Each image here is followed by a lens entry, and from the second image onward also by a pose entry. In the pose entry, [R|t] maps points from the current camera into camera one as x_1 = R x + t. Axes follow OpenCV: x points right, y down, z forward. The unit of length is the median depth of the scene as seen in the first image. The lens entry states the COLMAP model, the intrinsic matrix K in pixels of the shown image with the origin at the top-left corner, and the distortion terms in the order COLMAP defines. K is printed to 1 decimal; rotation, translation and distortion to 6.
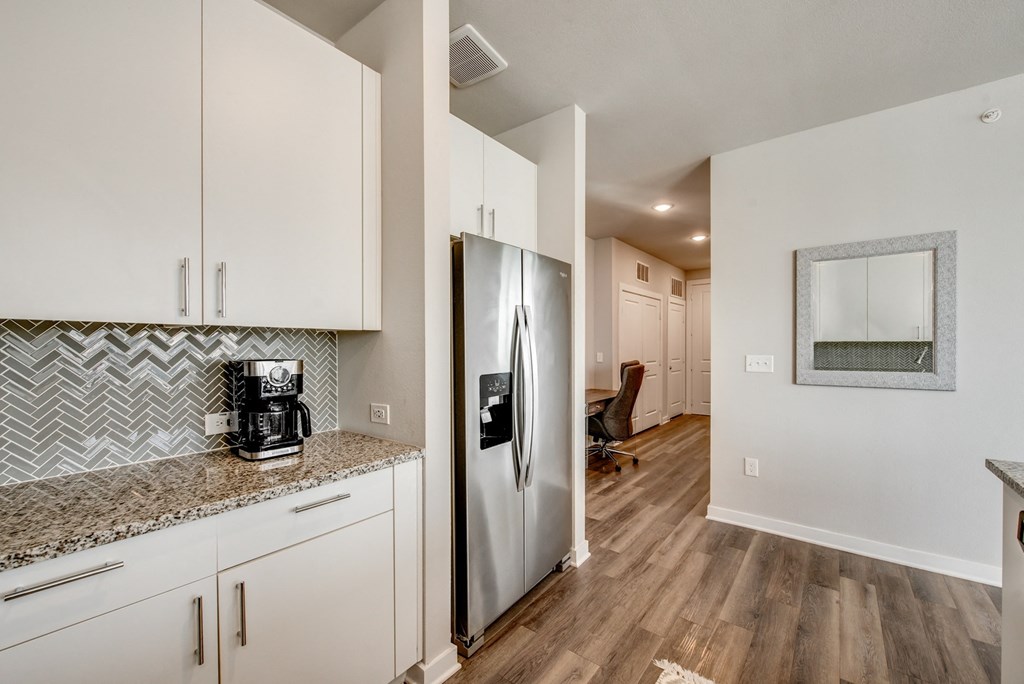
lens RADIAL K [[406.2, 0, 511.7], [0, 406.2, 343.5], [0, 0, 1]] dist [-0.008098, 0.000278]
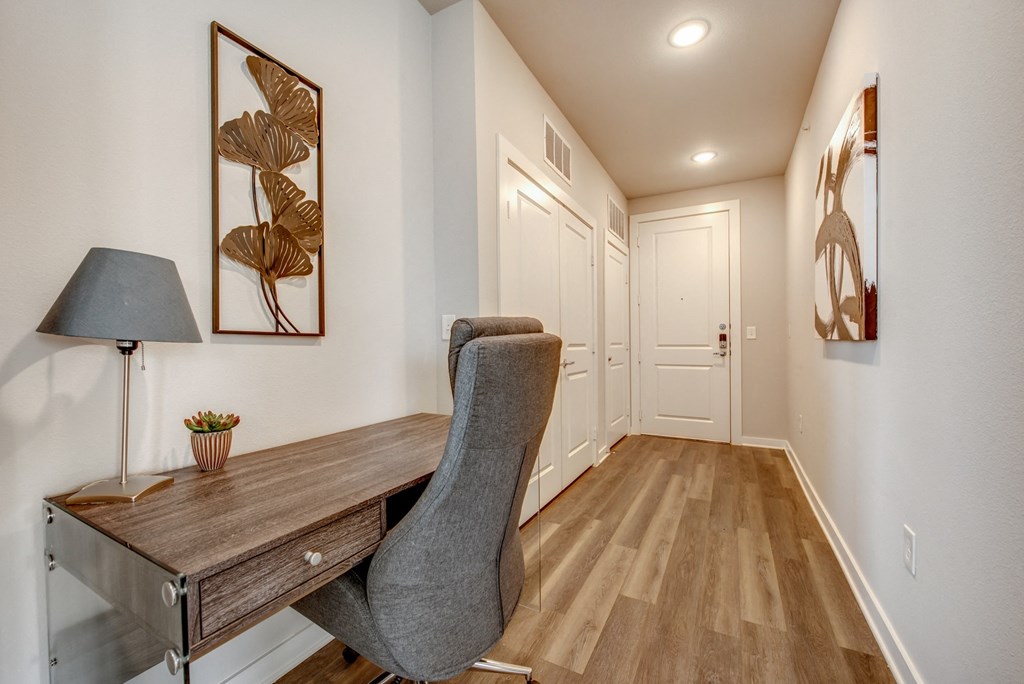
lens RADIAL K [[406.2, 0, 509.7], [0, 406.2, 338.4], [0, 0, 1]] dist [-0.008098, 0.000278]
pose [[0.984235, -0.007812, 0.176695, 0.232030], [0.009406, 0.999922, -0.008188, 0.052826], [-0.176617, 0.009721, 0.984232, 0.698170]]
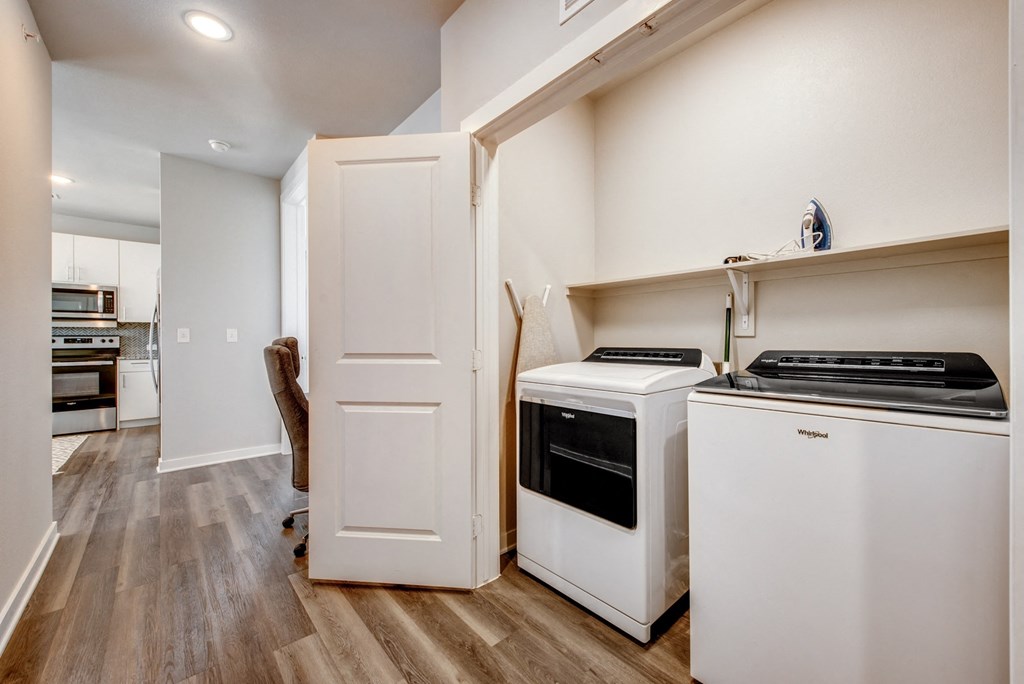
lens RADIAL K [[406.2, 0, 522.1], [0, 406.2, 346.1], [0, 0, 1]] dist [-0.008098, 0.000278]
pose [[-0.163336, 0.013234, -0.986482, 0.681357], [-0.003444, 0.999896, 0.013984, 0.041734], [0.986564, 0.005682, -0.163274, 1.253249]]
